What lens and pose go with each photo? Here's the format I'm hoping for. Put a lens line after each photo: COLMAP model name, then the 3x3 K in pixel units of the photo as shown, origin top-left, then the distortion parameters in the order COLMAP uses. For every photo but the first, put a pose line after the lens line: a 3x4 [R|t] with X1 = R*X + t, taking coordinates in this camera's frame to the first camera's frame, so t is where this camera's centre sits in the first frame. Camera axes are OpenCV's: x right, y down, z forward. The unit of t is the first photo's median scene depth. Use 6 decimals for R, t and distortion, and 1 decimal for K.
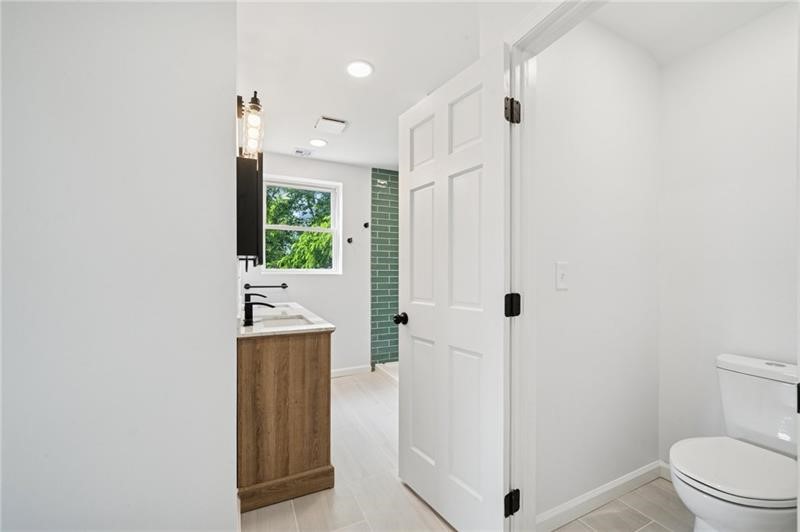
lens RADIAL K [[332.7, 0, 398.0], [0, 332.7, 271.0], [0, 0, 1]] dist [-0.004739, -0.000205]
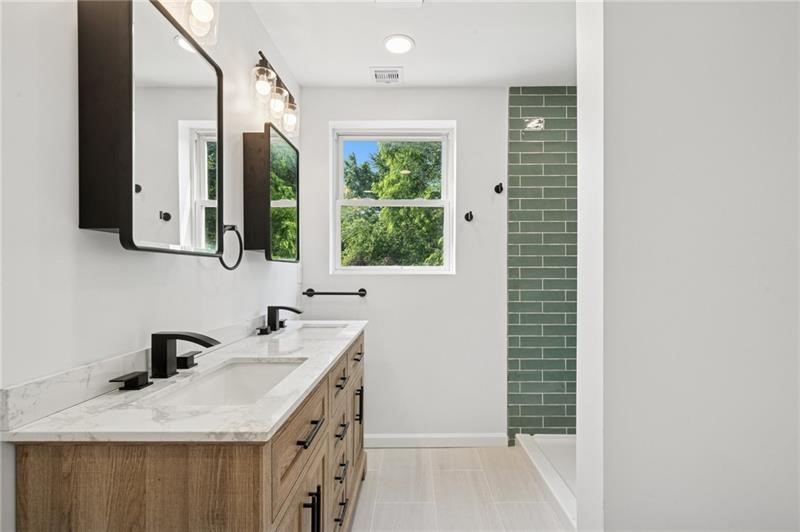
lens RADIAL K [[384.1, 0, 402.1], [0, 384.1, 273.7], [0, 0, 1]] dist [0.001362, -0.000934]
pose [[0.896255, -0.000934, -0.443538, 0.048528], [0.004030, 0.999974, 0.006037, 0.003859], [0.443521, -0.007199, 0.896235, 0.335315]]
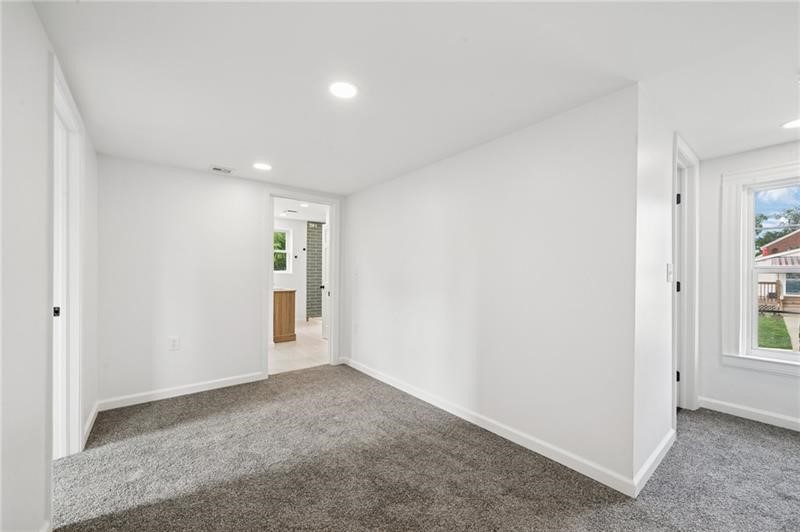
lens RADIAL K [[319.2, 0, 405.2], [0, 319.2, 270.8], [0, 0, 1]] dist [-0.002511, -0.000760]
pose [[0.972704, 0.005472, 0.231986, 0.052515], [-0.004780, 0.999982, -0.003541, -0.002699], [-0.232001, 0.002335, 0.972713, -1.046222]]
